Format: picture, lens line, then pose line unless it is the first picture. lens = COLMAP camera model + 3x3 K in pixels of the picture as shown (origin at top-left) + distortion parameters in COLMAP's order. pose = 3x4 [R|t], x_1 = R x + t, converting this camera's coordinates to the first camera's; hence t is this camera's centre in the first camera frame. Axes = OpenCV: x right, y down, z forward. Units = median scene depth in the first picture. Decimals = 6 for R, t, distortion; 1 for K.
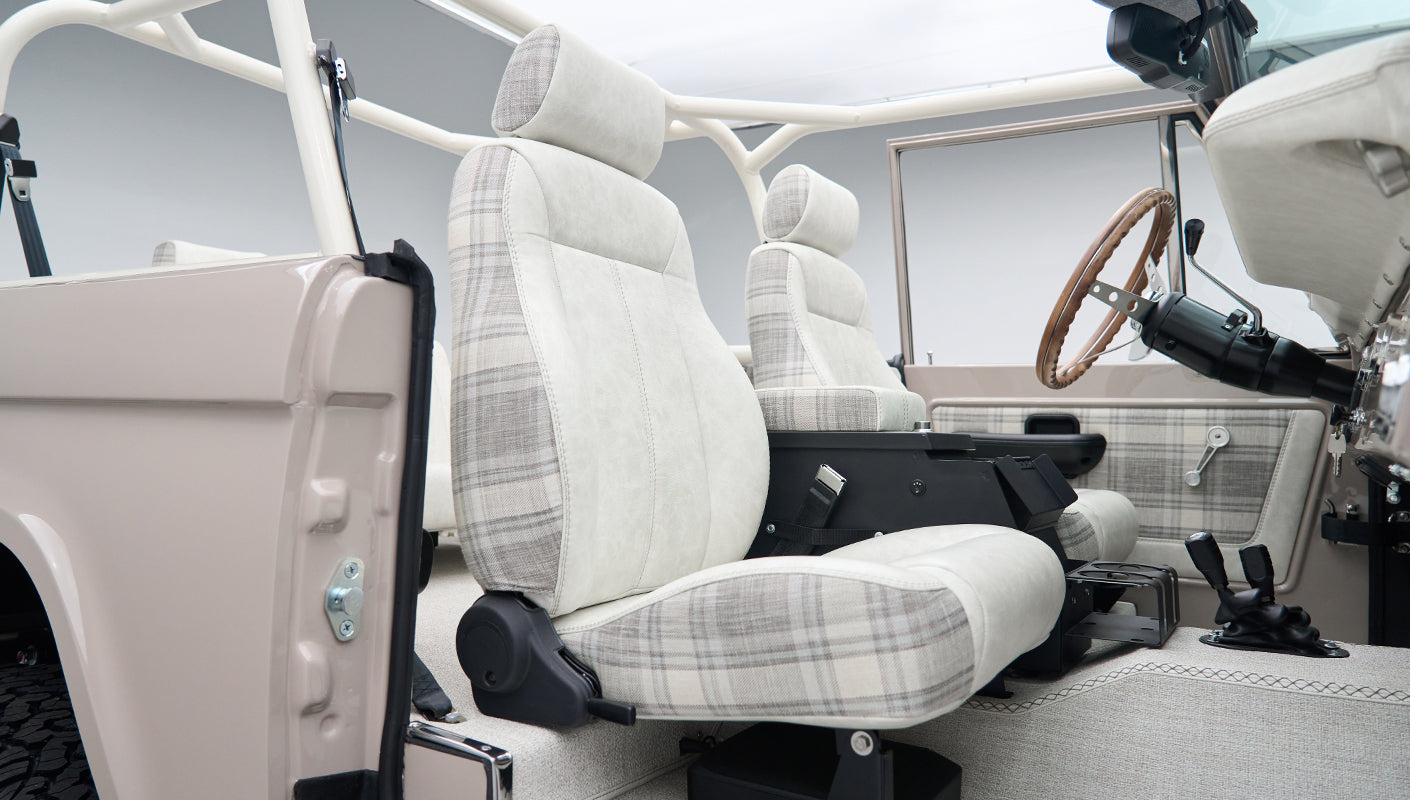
lens RADIAL K [[989.1, 0, 712.0], [0, 989.1, 365.9], [0, 0, 1]] dist [0.008289, 0.000996]
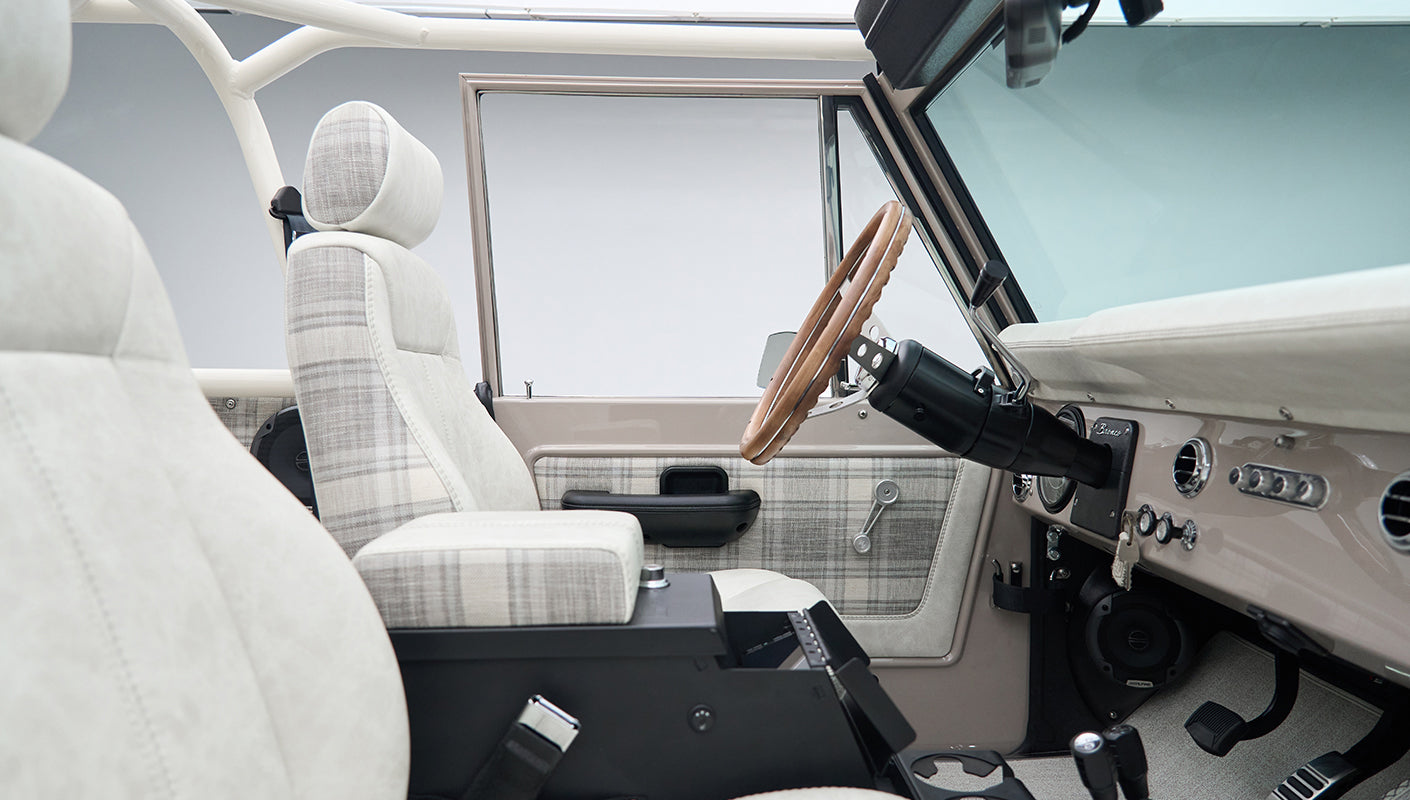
lens RADIAL K [[989.1, 0, 712.0], [0, 989.1, 365.9], [0, 0, 1]] dist [0.008289, 0.000996]
pose [[0.838849, -0.022194, 0.543911, -0.074027], [-0.017674, 0.997531, 0.067960, -0.092061], [-0.544077, -0.066621, 0.836386, 0.384878]]
